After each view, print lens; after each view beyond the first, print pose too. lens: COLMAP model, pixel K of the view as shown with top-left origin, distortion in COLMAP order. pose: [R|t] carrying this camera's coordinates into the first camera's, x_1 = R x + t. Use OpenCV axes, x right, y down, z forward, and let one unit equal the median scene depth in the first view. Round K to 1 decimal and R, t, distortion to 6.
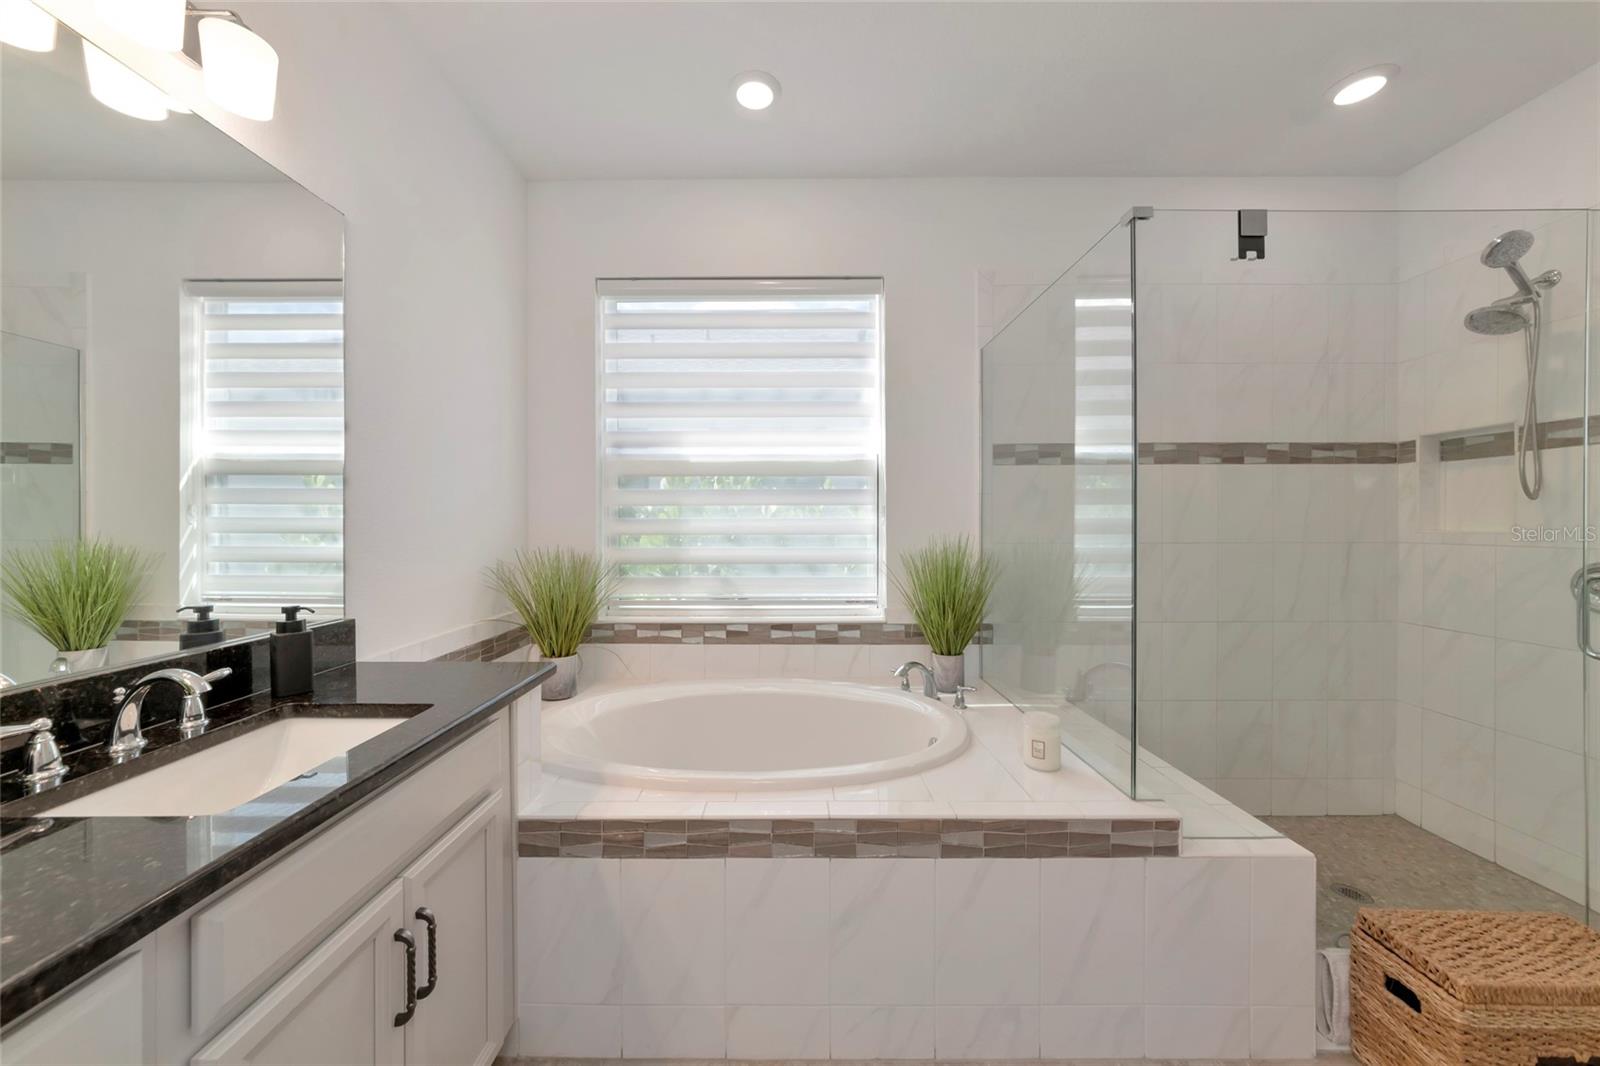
lens RADIAL K [[582.3, 0, 800.0], [0, 582.3, 533.0], [0, 0, 1]] dist [-0.000747, 0.003835]
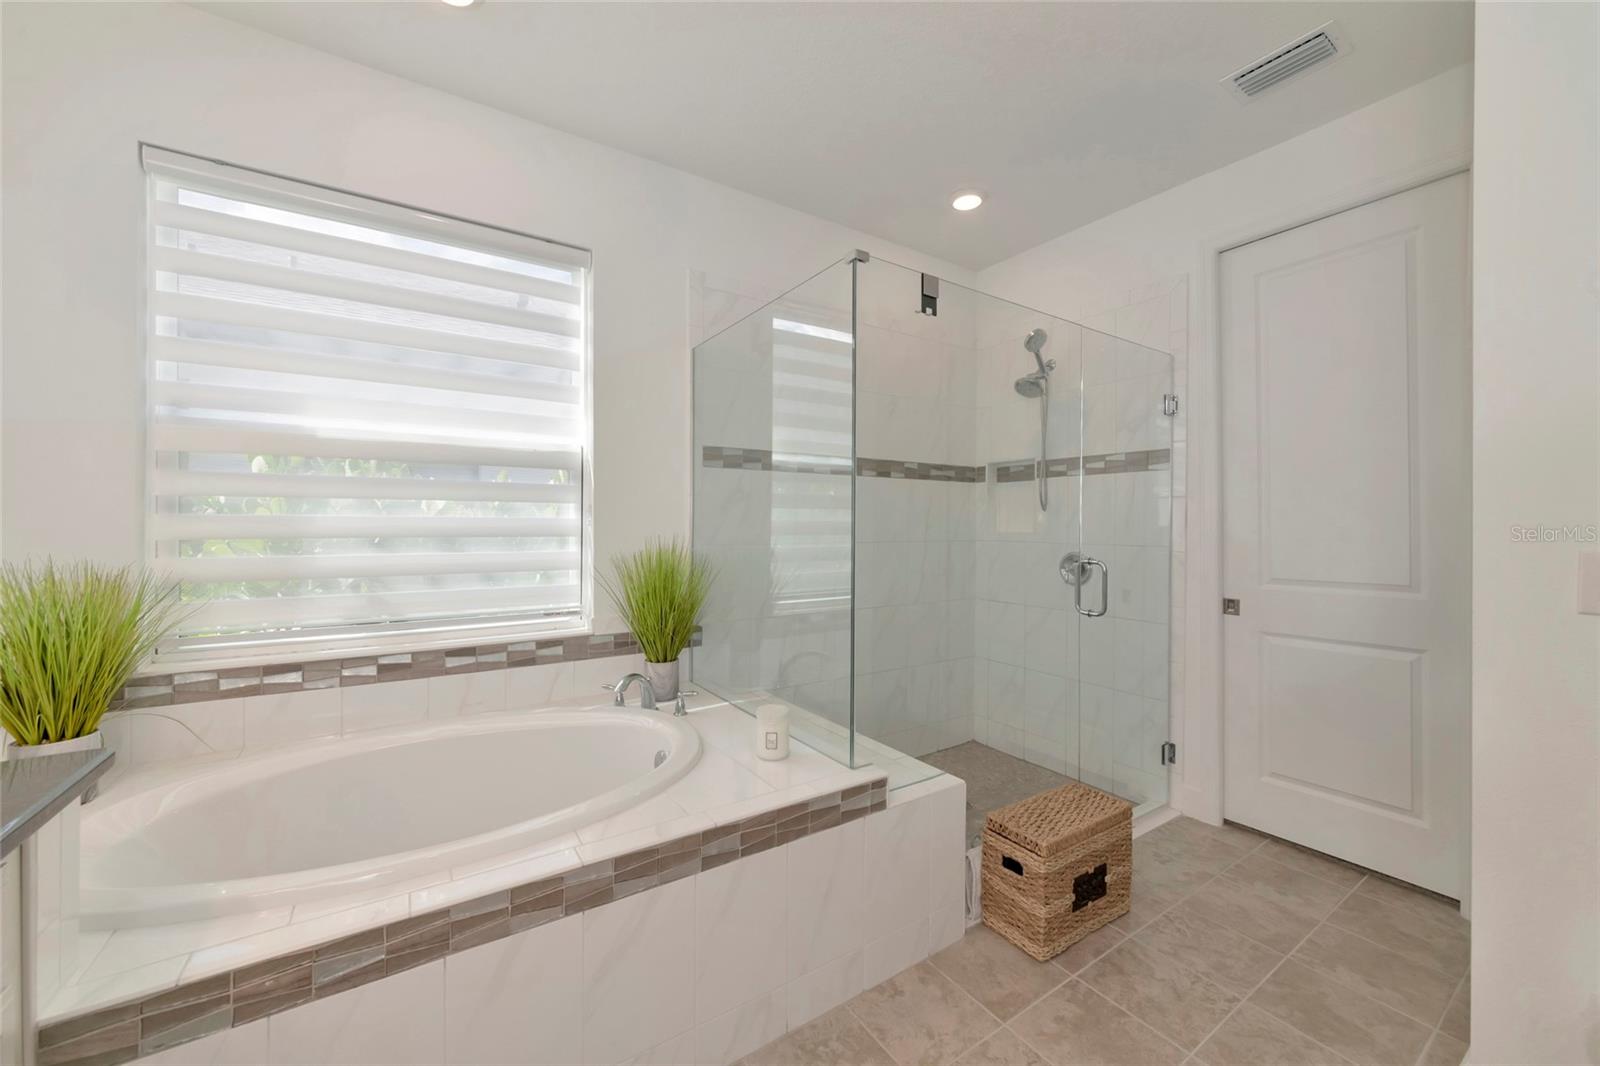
lens RADIAL K [[606.3, 0, 800.0], [0, 606.3, 533.0], [0, 0, 1]] dist [0.011835, -0.006705]
pose [[0.838852, -0.002432, 0.544353, -0.112337], [0.003221, 0.999995, -0.000495, -0.001974], [-0.544349, 0.002169, 0.838856, 0.042263]]
